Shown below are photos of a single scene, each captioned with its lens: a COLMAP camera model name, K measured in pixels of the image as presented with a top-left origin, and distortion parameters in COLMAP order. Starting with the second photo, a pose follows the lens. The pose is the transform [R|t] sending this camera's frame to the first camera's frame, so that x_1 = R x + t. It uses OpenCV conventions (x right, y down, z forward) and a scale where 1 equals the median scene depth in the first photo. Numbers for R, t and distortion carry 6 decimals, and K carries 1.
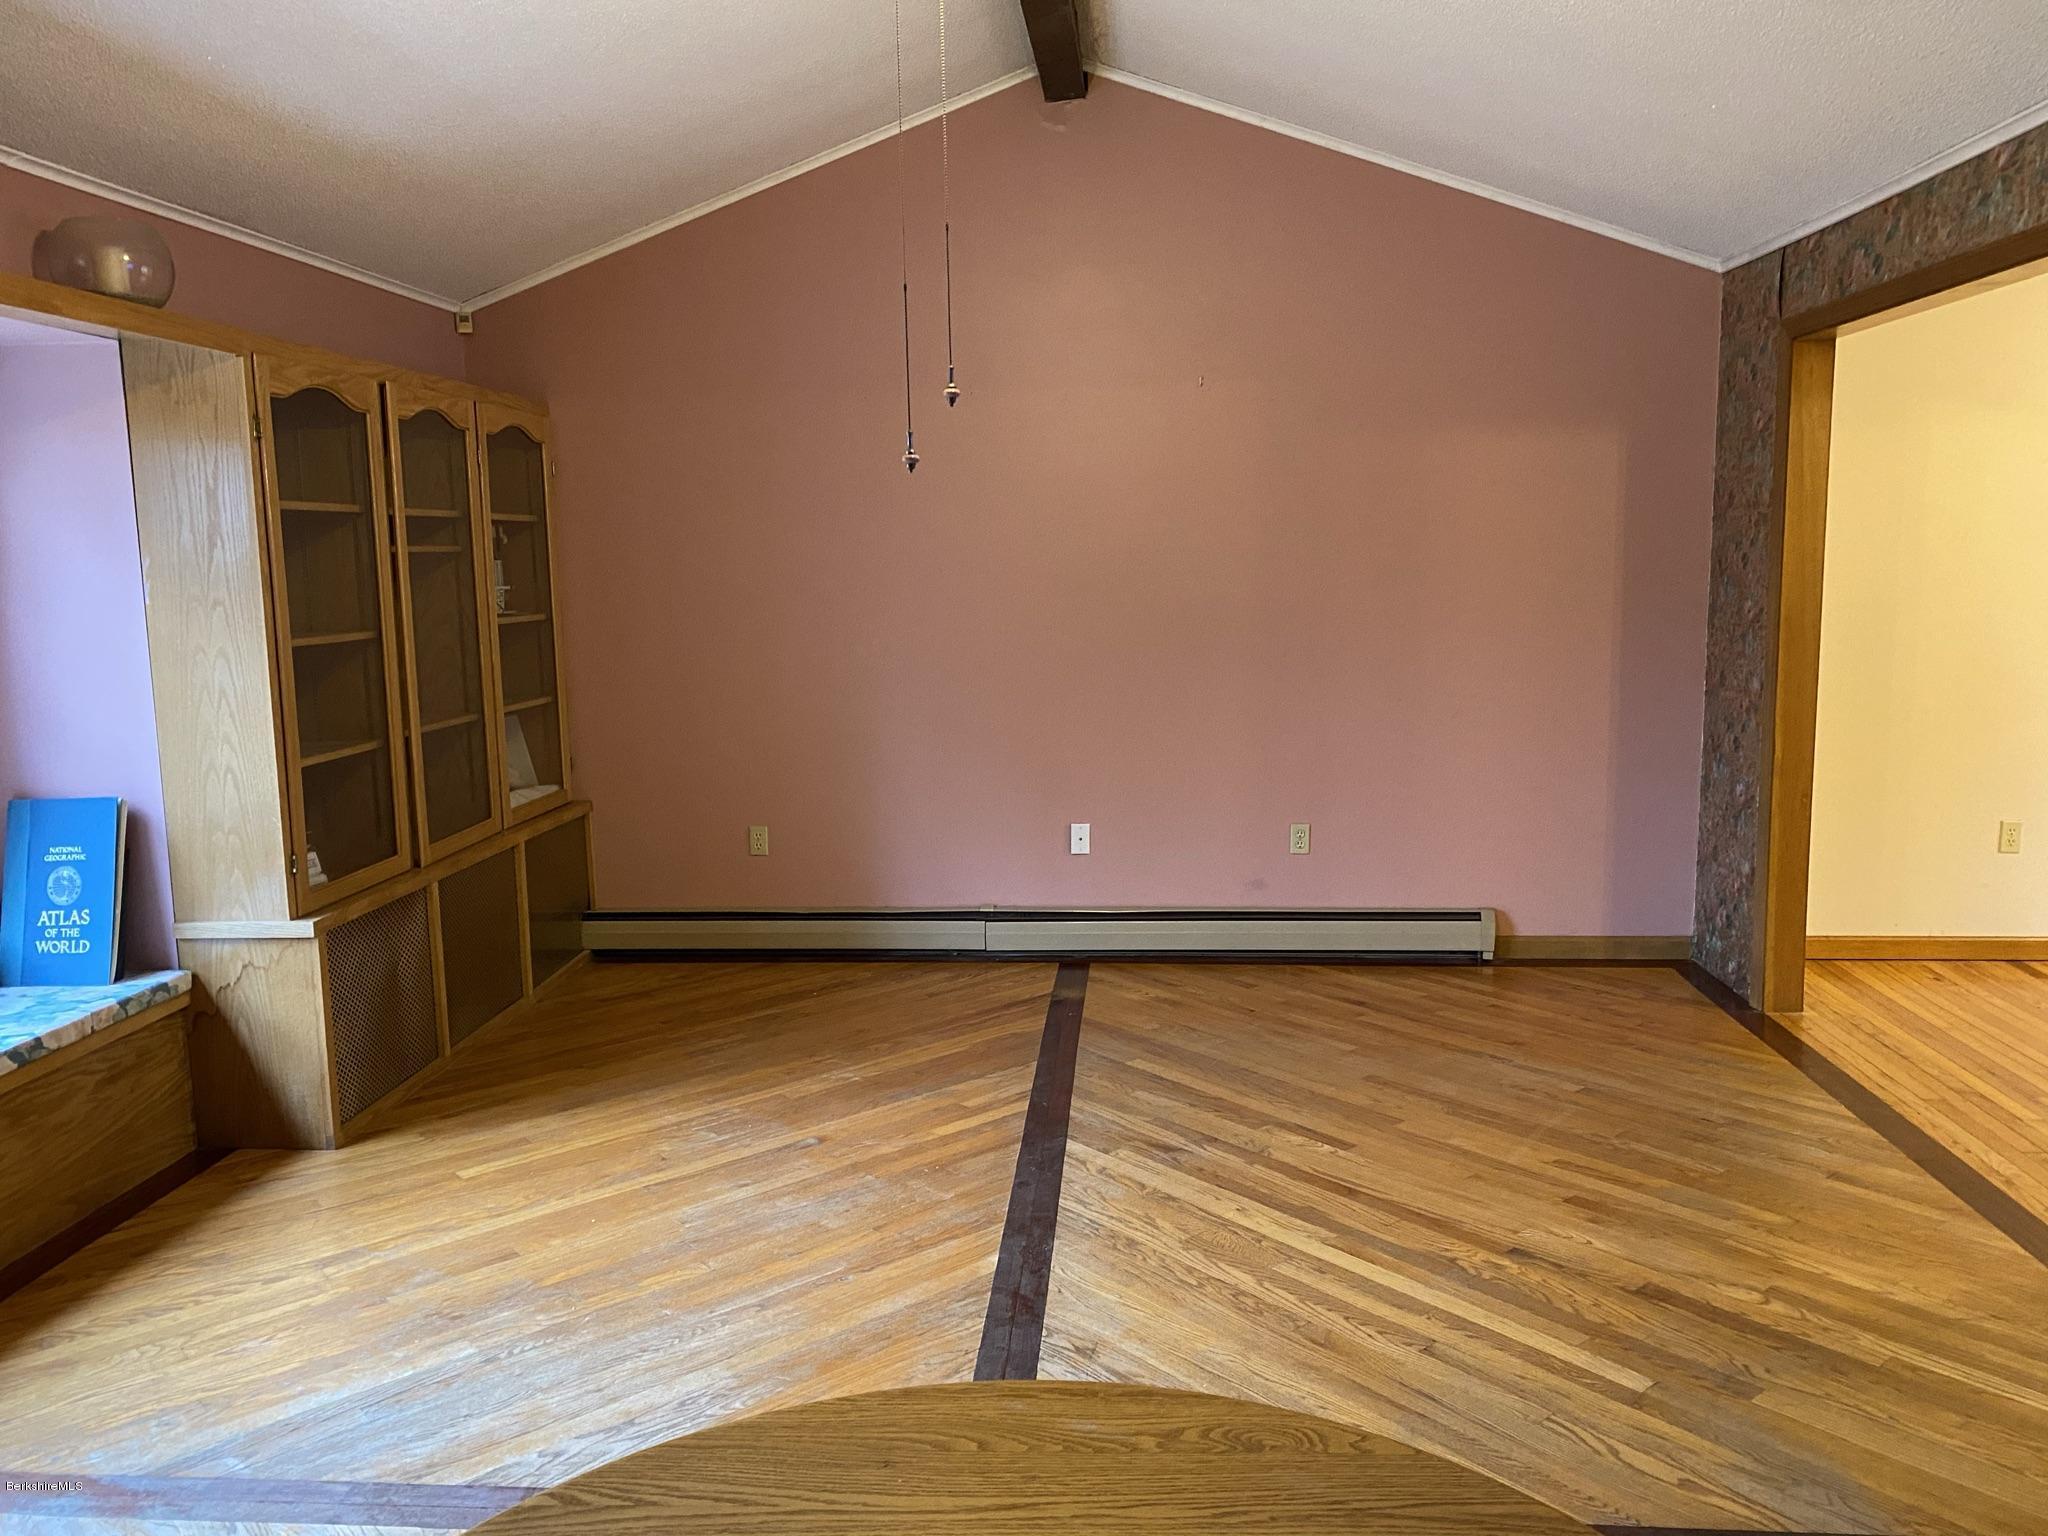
lens RADIAL K [[1567.2, 0, 1011.0], [0, 1567.2, 771.0], [0, 0, 1]] dist [0.051085, -0.063361]
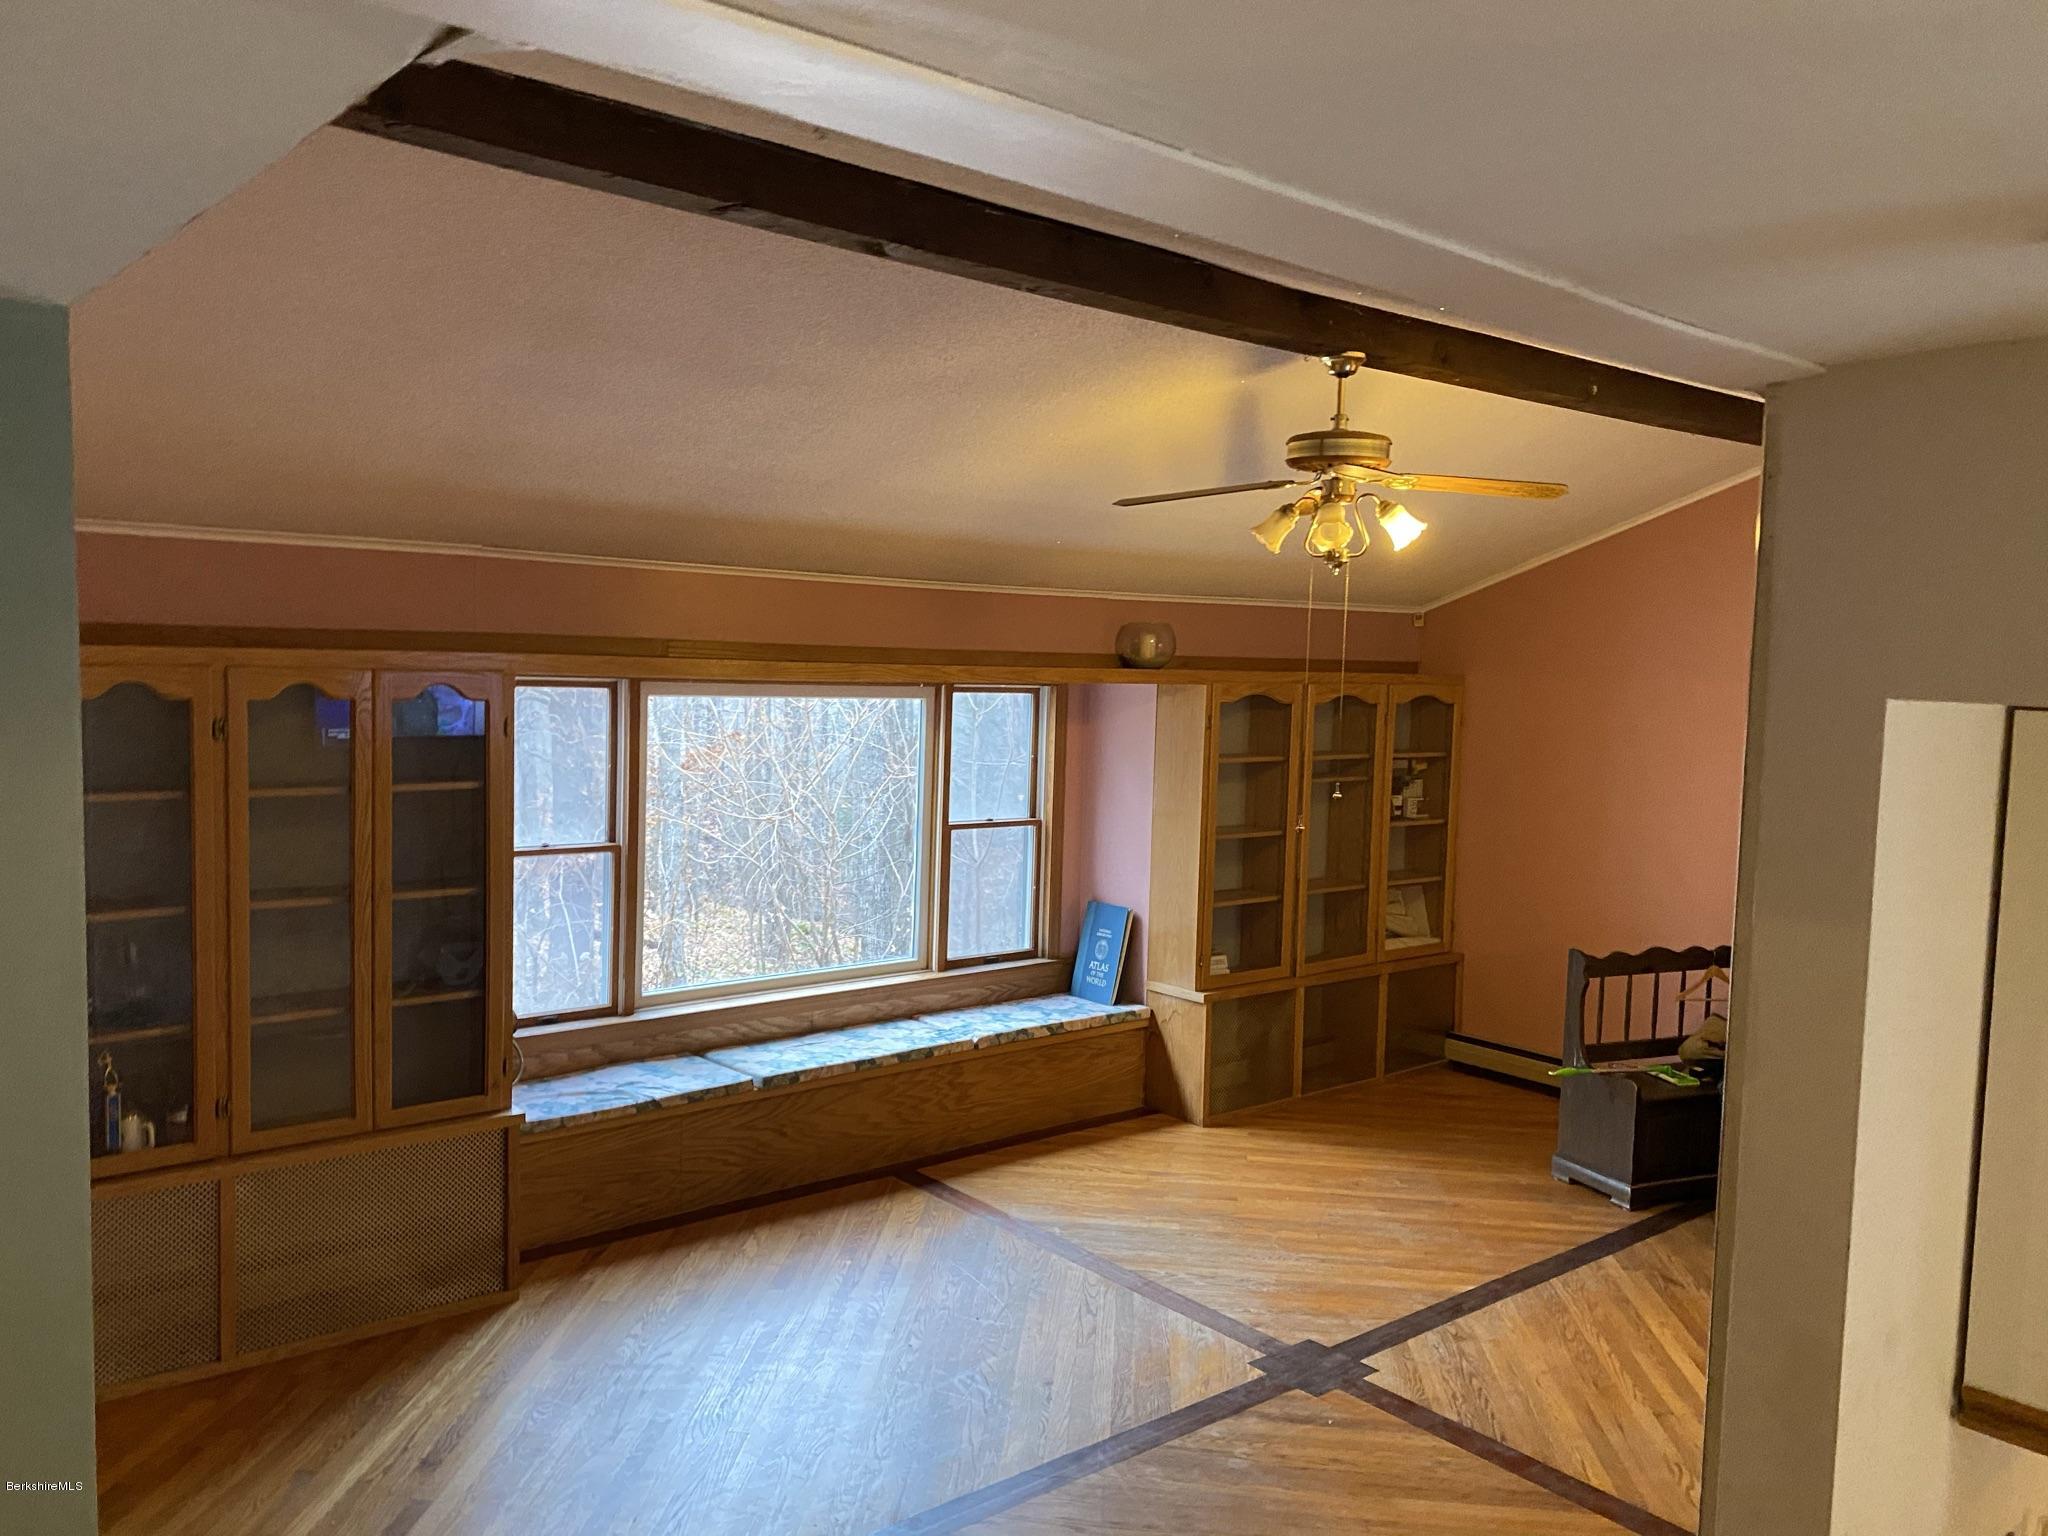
lens RADIAL K [[1578.0, 0, 991.9], [0, 1578.0, 769.1], [0, 0, 1]] dist [0.107613, -0.187884]
pose [[0.697967, 0.095299, -0.709760, 0.632342], [-0.142301, 0.989798, -0.007038, -0.108913], [0.701849, 0.105912, 0.704408, -0.451769]]
